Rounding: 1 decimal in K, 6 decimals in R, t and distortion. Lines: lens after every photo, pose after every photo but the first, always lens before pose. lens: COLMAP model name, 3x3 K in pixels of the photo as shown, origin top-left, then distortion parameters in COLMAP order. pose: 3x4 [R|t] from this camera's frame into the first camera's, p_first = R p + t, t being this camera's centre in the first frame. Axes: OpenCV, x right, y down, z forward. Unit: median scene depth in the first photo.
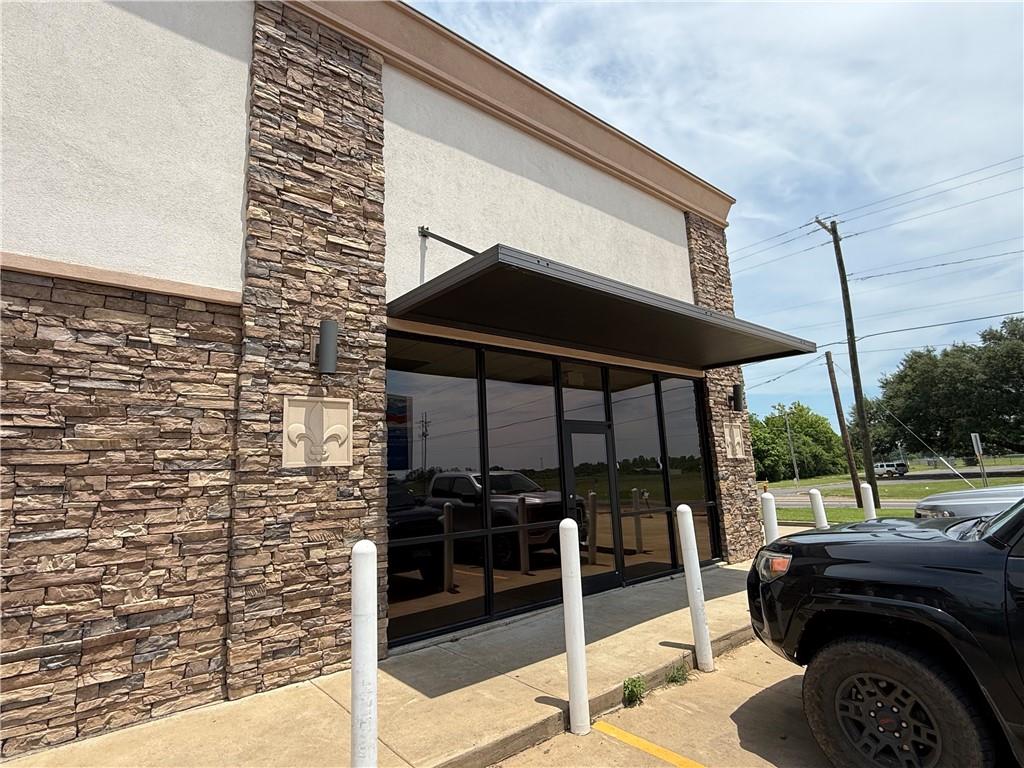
lens RADIAL K [[538.4, 0, 513.3], [0, 538.4, 381.2], [0, 0, 1]] dist [-0.001039, 0.000904]
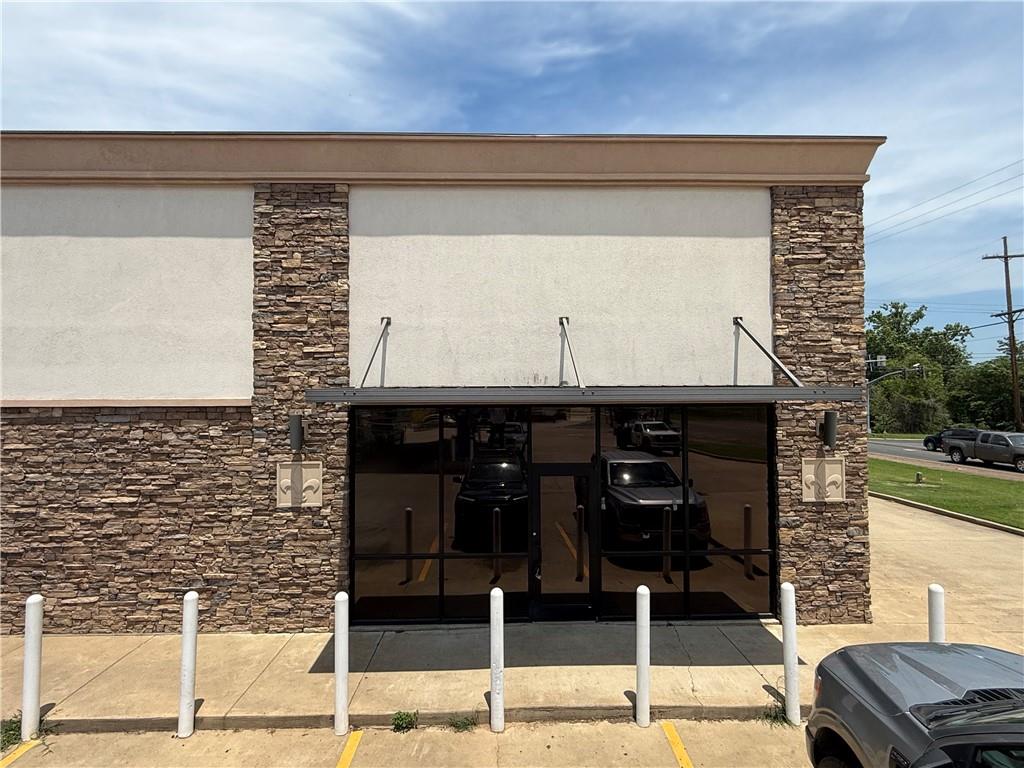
lens RADIAL K [[538.4, 0, 510.5], [0, 538.4, 382.9], [0, 0, 1]] dist [-0.001039, 0.000904]
pose [[0.778492, 0.025399, -0.627141, 1.065871], [0.083695, 0.986057, 0.143829, -0.362097], [0.622049, -0.164458, 0.765512, 0.237679]]
